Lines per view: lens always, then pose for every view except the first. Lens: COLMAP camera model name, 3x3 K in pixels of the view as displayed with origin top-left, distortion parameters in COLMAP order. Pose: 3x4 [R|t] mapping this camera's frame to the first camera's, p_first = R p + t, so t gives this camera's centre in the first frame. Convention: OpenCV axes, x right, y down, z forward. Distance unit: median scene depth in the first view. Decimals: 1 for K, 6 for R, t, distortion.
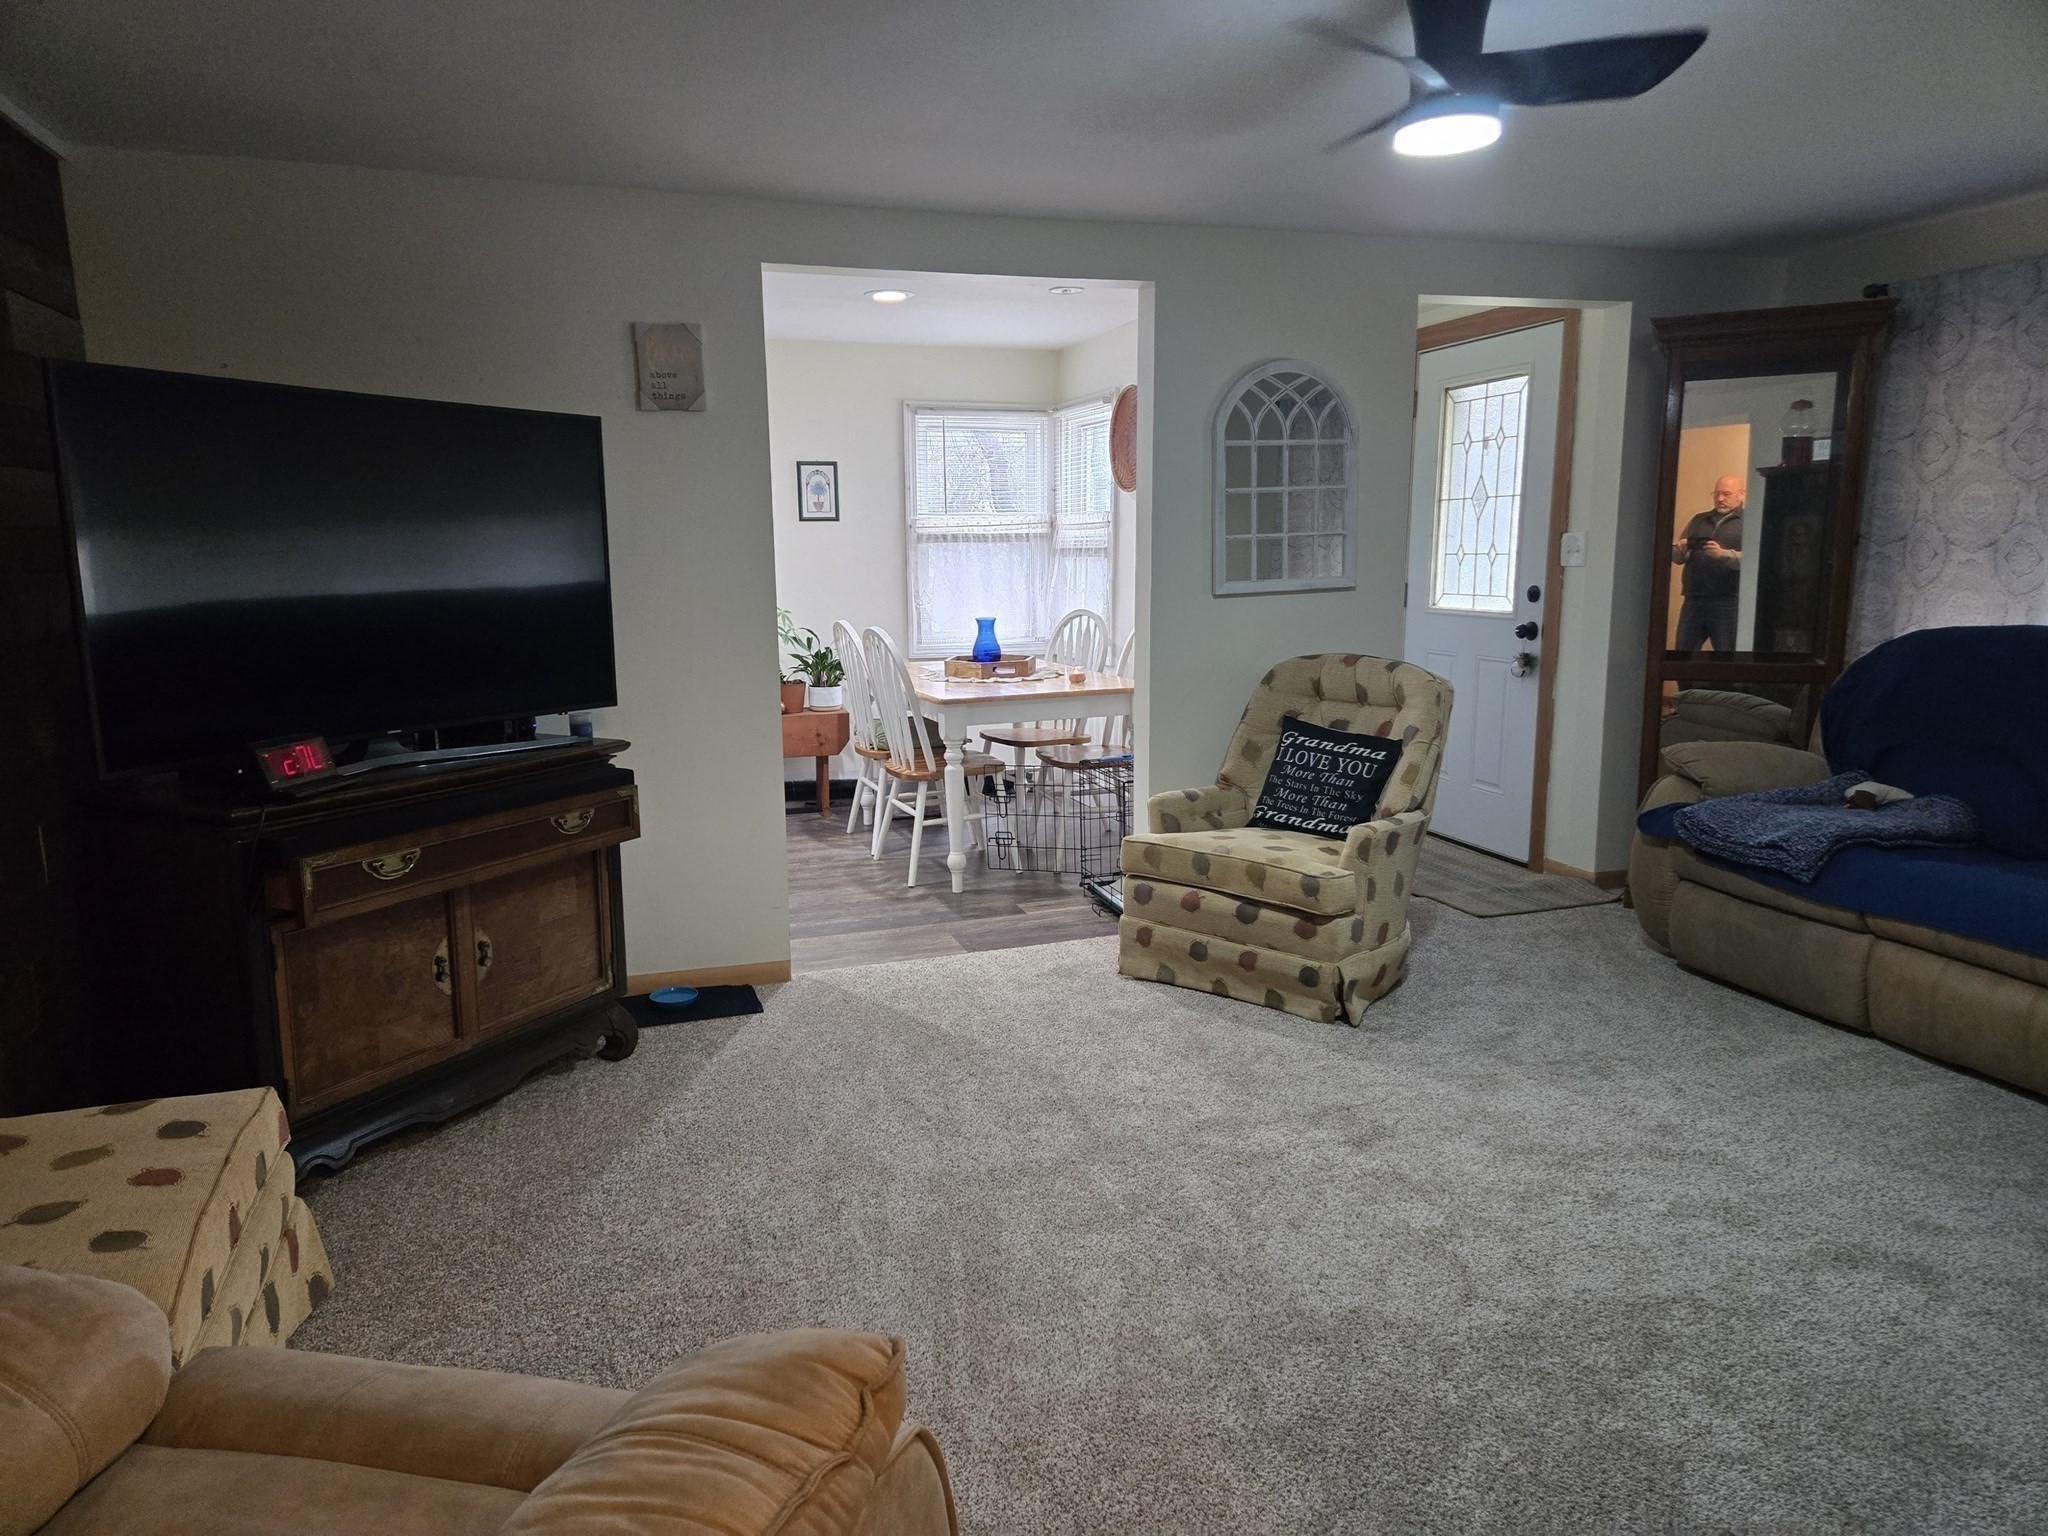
lens RADIAL K [[1366.8, 0, 1033.4], [0, 1366.8, 769.4], [0, 0, 1]] dist [0.029115, -0.004159]
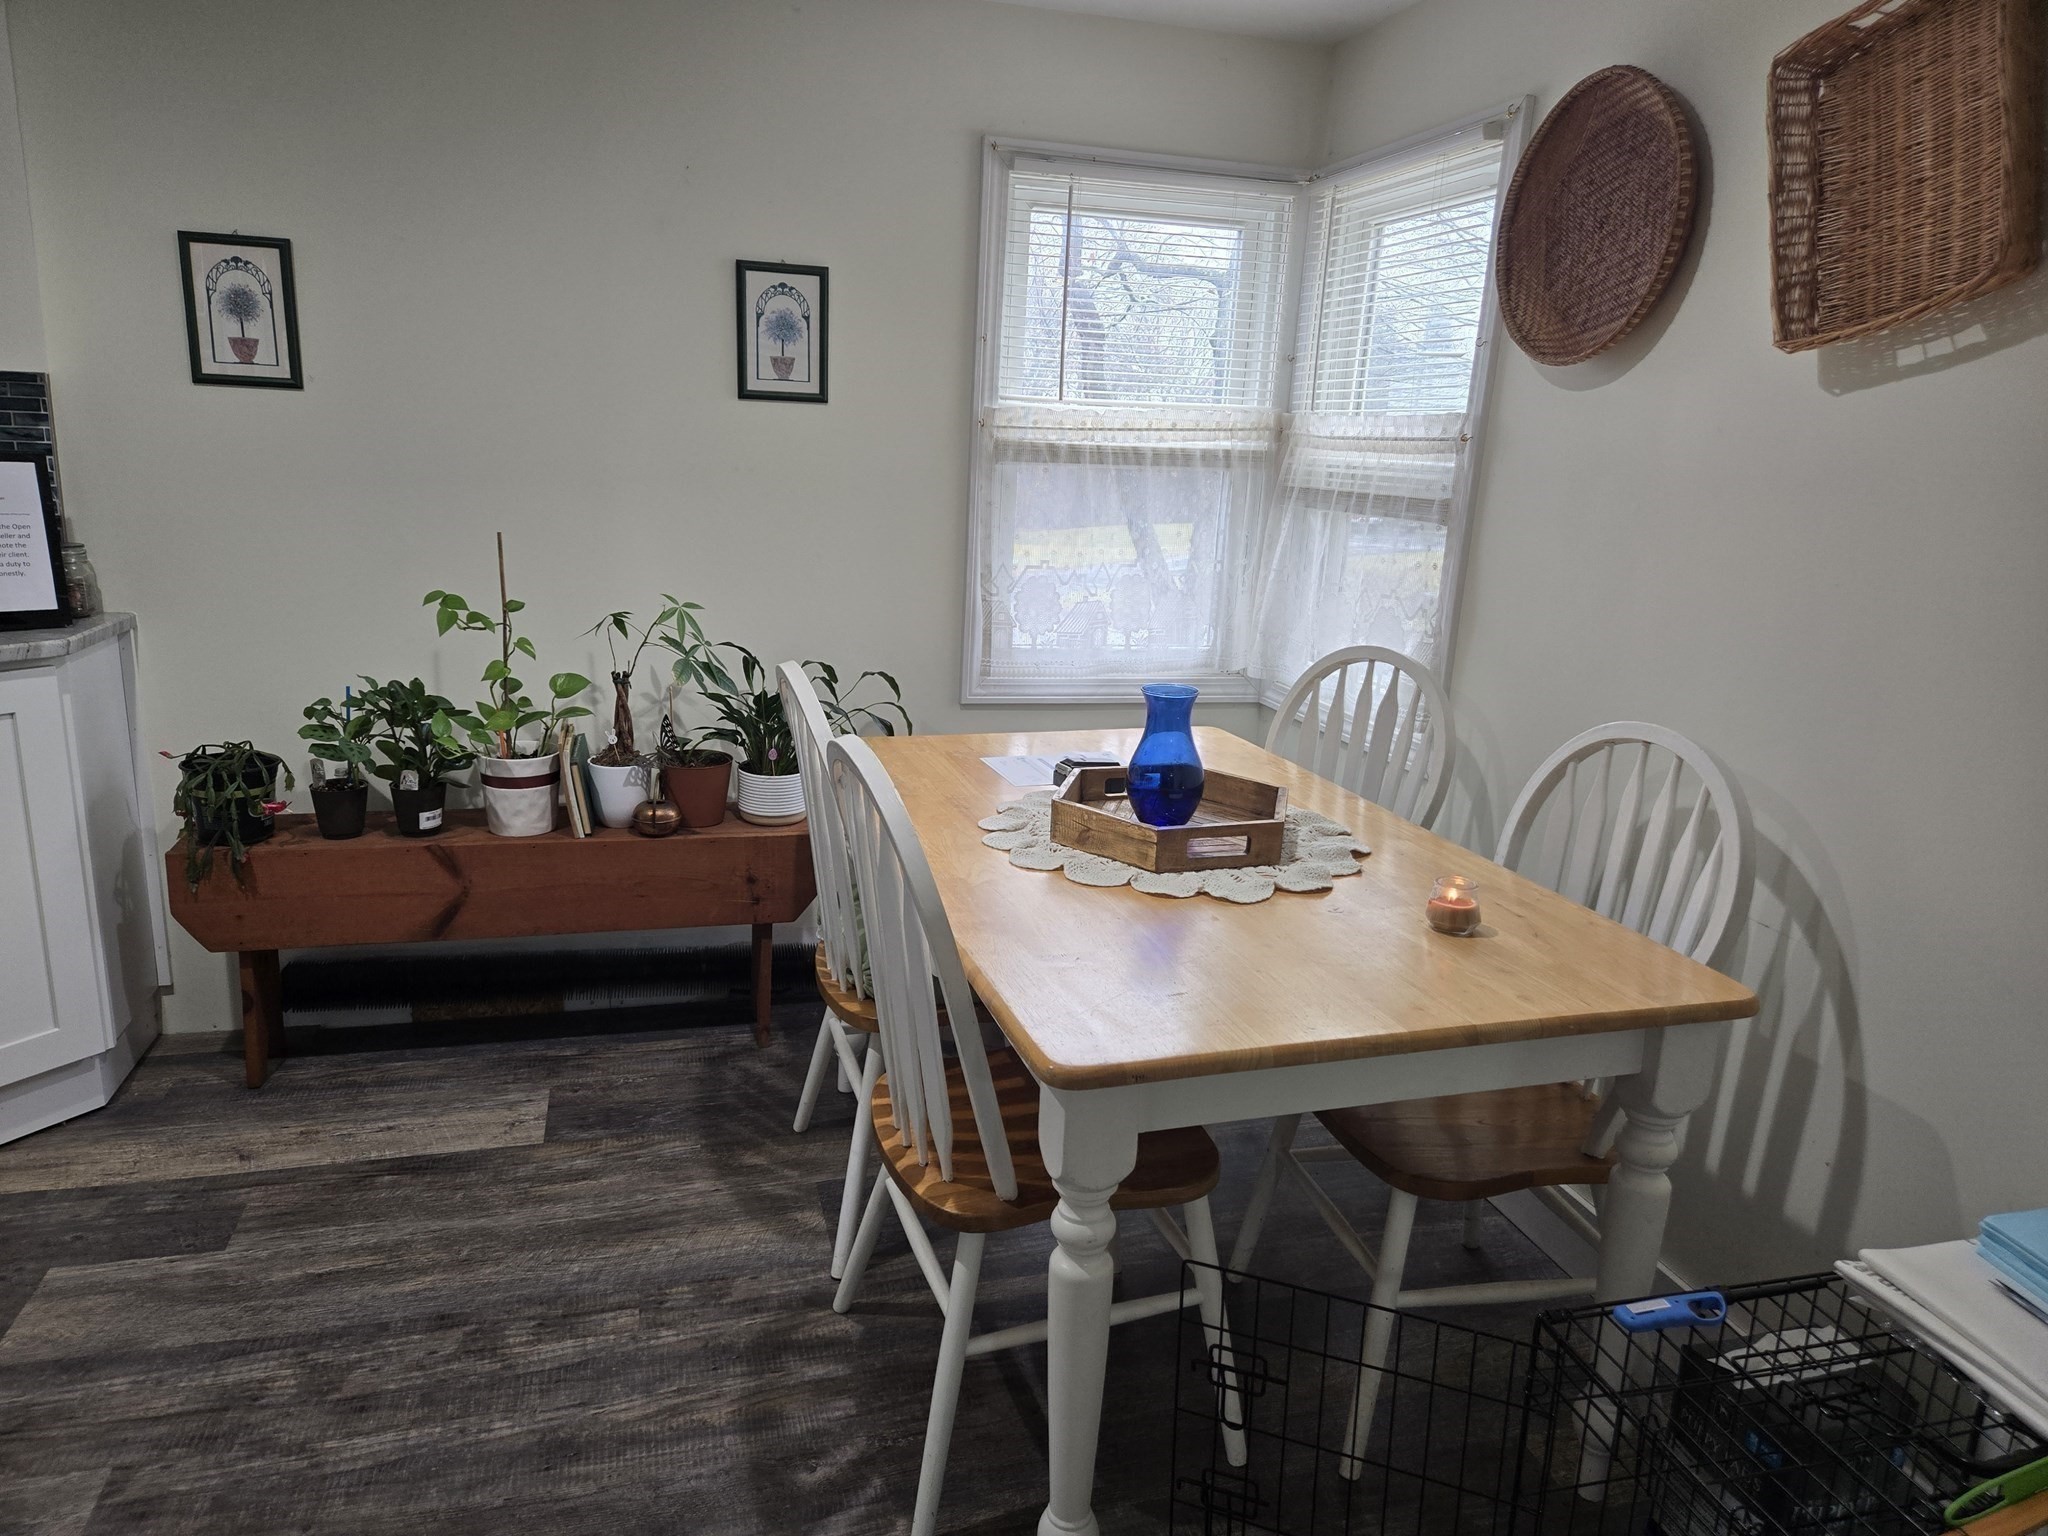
lens RADIAL K [[1366.8, 0, 1016.8], [0, 1366.8, 783.9], [0, 0, 1]] dist [0.029115, -0.004159]
pose [[0.996791, 0.065272, -0.046336, -0.050013], [-0.061571, 0.995108, 0.077261, -0.095630], [0.051152, -0.074160, 0.995934, 0.546845]]
